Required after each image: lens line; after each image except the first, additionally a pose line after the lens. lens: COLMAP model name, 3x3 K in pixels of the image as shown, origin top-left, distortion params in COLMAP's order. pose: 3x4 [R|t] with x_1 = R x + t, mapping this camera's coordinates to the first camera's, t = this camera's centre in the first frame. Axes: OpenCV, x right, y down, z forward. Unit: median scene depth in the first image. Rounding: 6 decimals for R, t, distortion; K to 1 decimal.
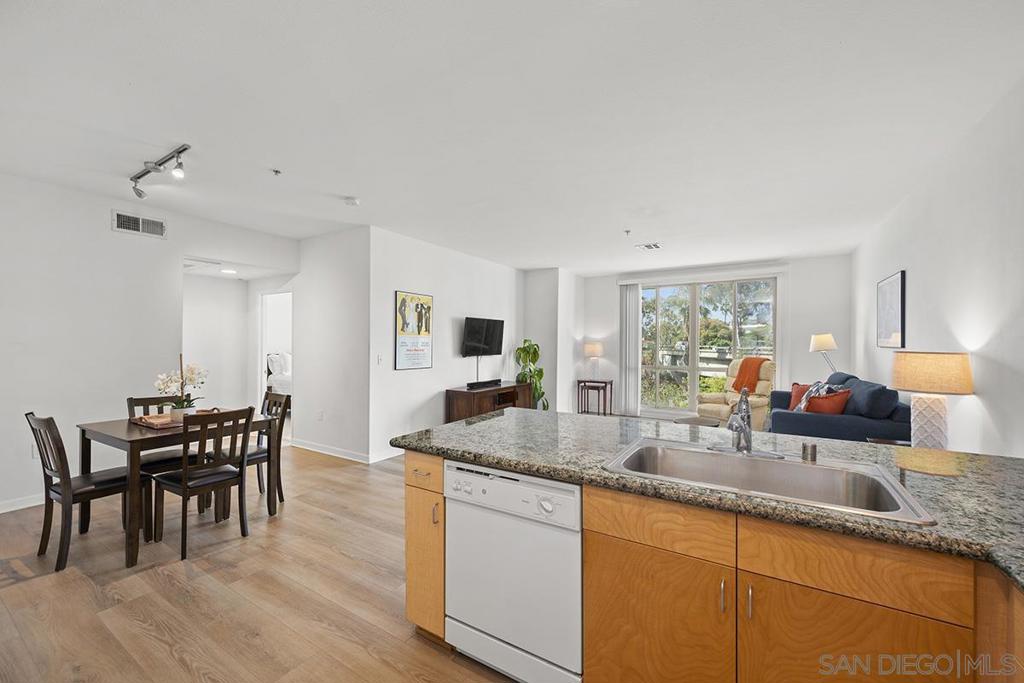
lens RADIAL K [[412.9, 0, 510.0], [0, 412.9, 343.3], [0, 0, 1]] dist [0.001712, 0.000692]
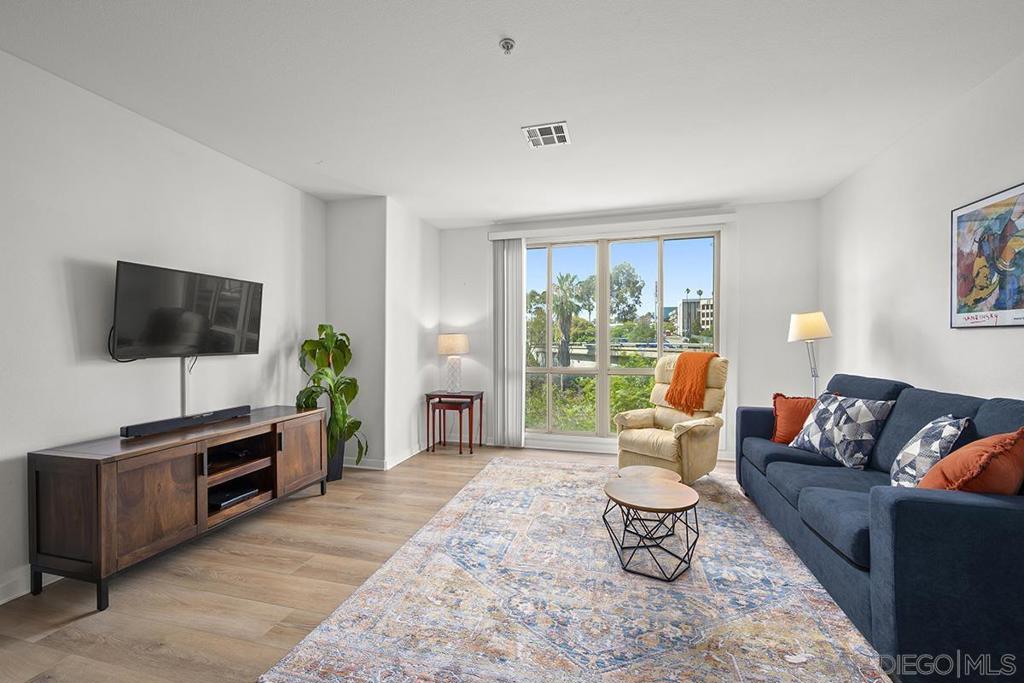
lens RADIAL K [[412.9, 0, 511.5], [0, 412.9, 343.5], [0, 0, 1]] dist [0.001712, 0.000692]
pose [[0.955730, -0.007235, 0.294156, 0.114874], [0.006126, 0.999970, 0.004690, 0.013884], [-0.294181, -0.002680, 0.955746, 0.419823]]
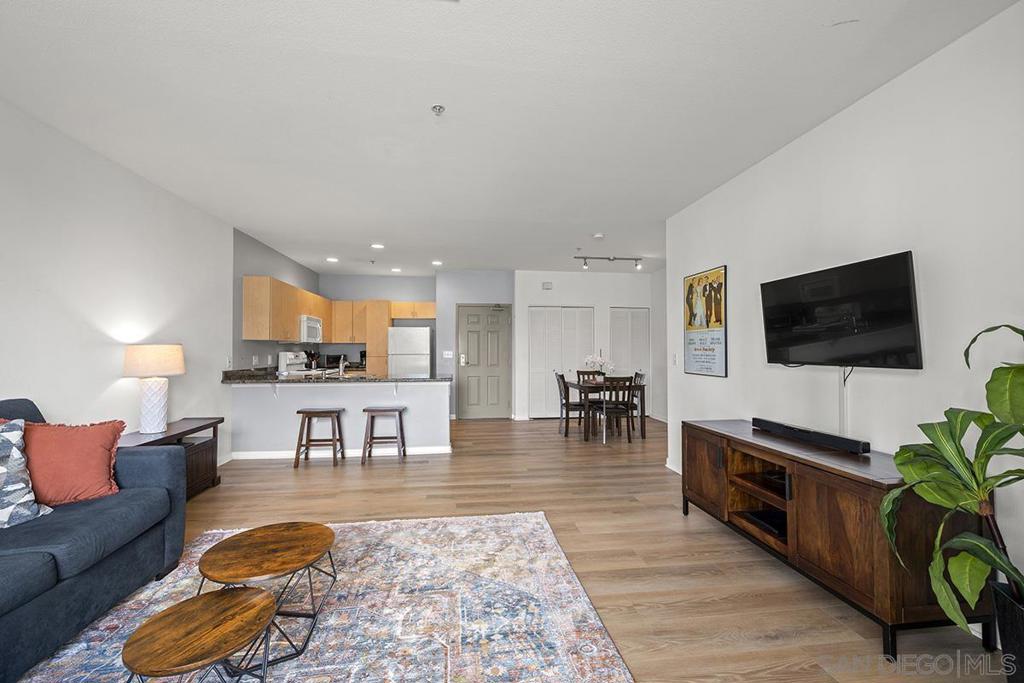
lens RADIAL K [[412.9, 0, 507.6], [0, 412.9, 342.6], [0, 0, 1]] dist [0.001712, 0.000692]
pose [[-0.770900, -0.014526, -0.636791, 0.365040], [-0.002518, 0.999802, -0.019757, 0.014106], [0.636951, -0.013627, -0.770784, 0.982467]]
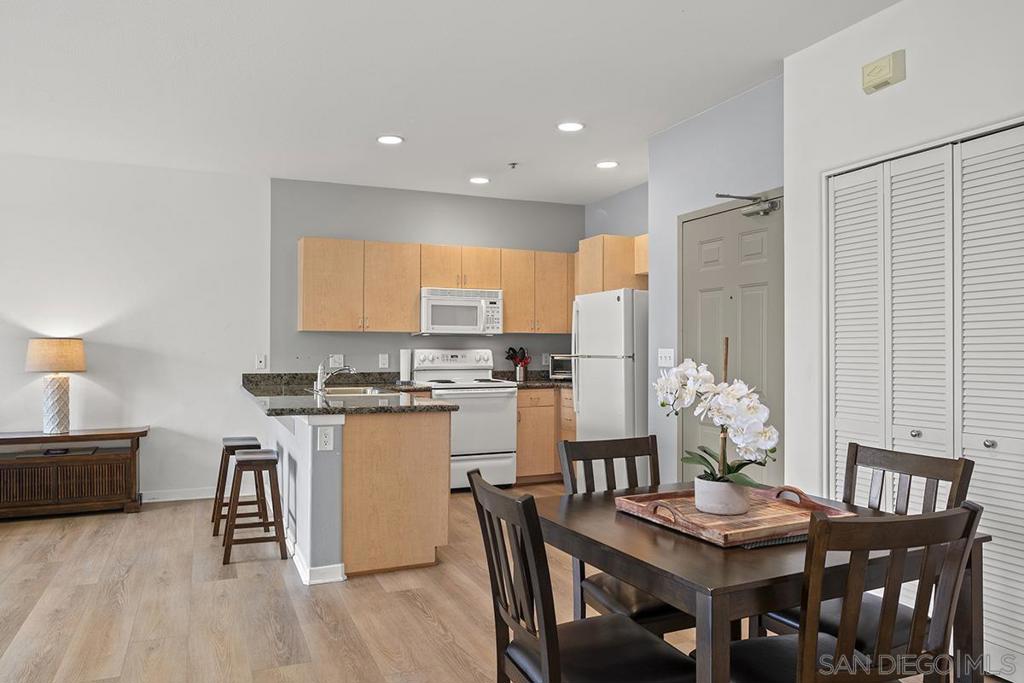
lens RADIAL K [[706.7, 0, 508.5], [0, 706.7, 347.7], [0, 0, 1]] dist [0.002999, -0.001121]
pose [[-0.828637, -0.004259, 0.559770, -0.418608], [-0.004637, 0.999989, 0.000743, 0.014918], [-0.559767, -0.001980, -0.828648, 0.719146]]
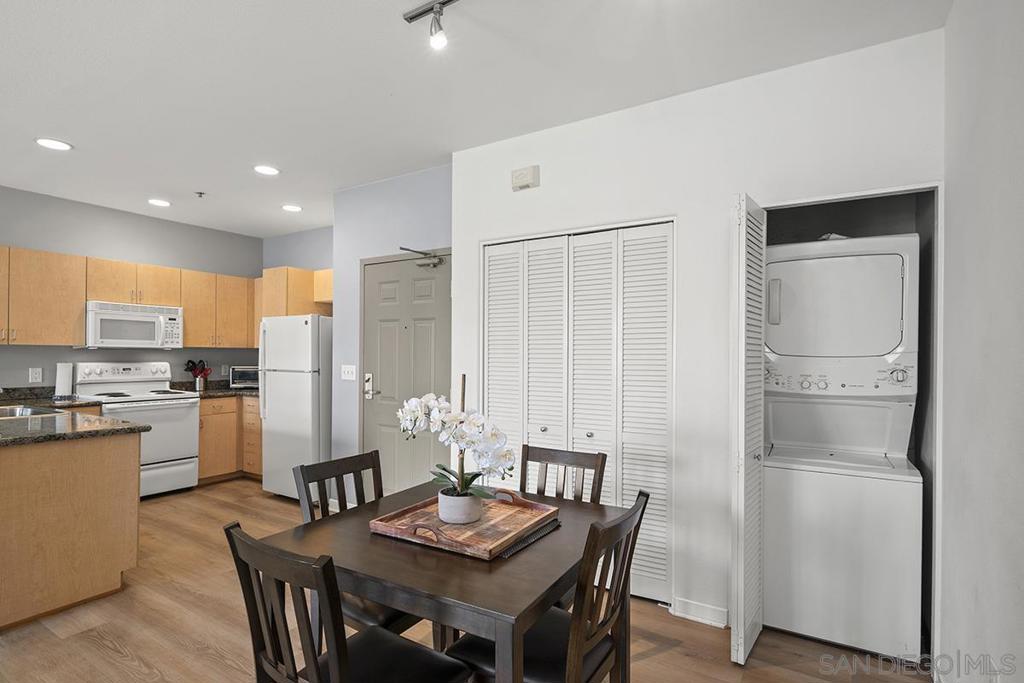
lens RADIAL K [[512.8, 0, 503.7], [0, 512.8, 355.3], [0, 0, 1]] dist [0.004318, -0.001592]
pose [[-0.999923, -0.012194, 0.002163, -0.352481], [-0.012188, 0.999921, 0.002910, 0.000463], [-0.002198, 0.002884, -0.999993, 0.684255]]
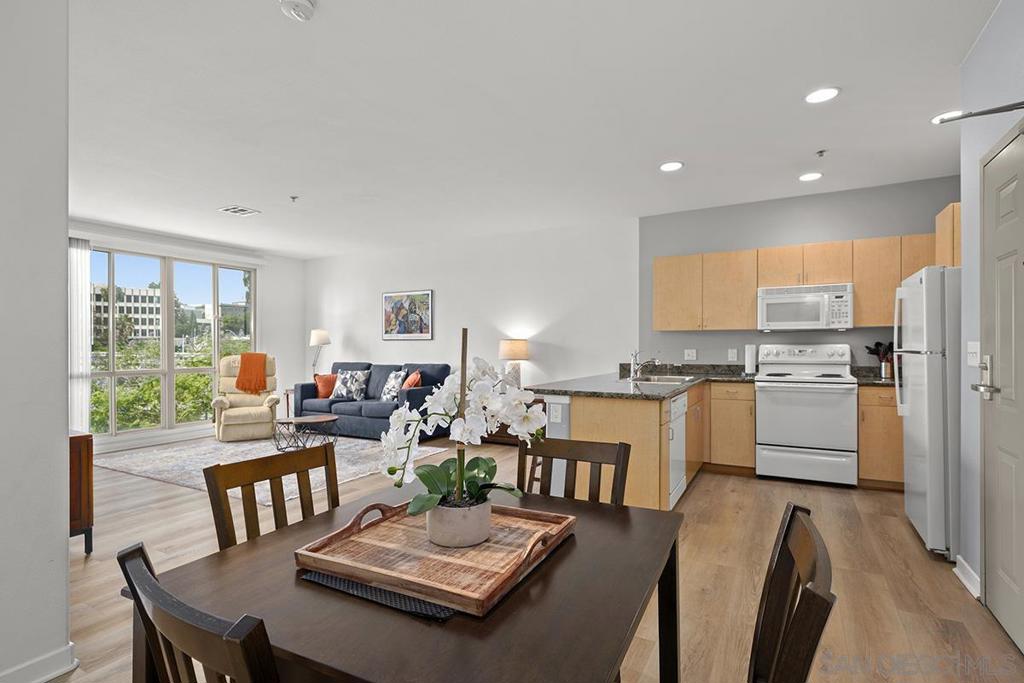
lens RADIAL K [[499.9, 0, 511.5], [0, 499.9, 348.4], [0, 0, 1]] dist [-0.005307, 0.000898]
pose [[-0.057915, -0.008083, 0.998289, -0.496476], [0.005566, 0.999949, 0.008419, 0.015576], [-0.998306, 0.006044, -0.057867, 0.432847]]
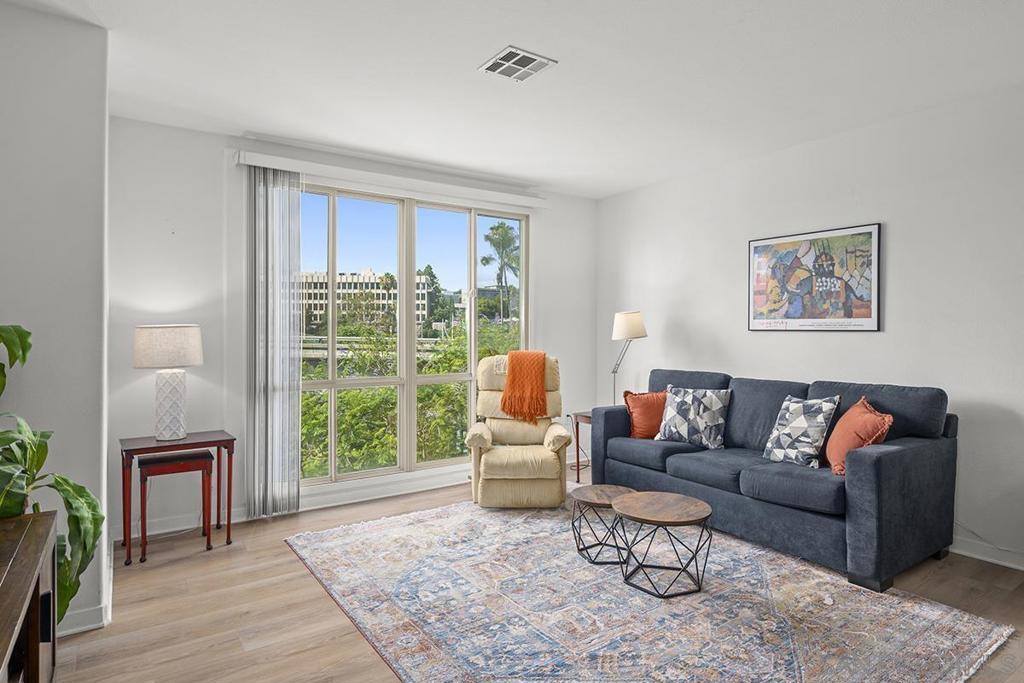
lens RADIAL K [[570.3, 0, 507.8], [0, 570.3, 333.7], [0, 0, 1]] dist [-0.002721, 0.000060]
pose [[0.400034, -0.007107, 0.916473, -0.110932], [0.002087, 0.999974, 0.006844, 0.003804], [-0.916498, -0.000825, 0.400039, 0.635060]]
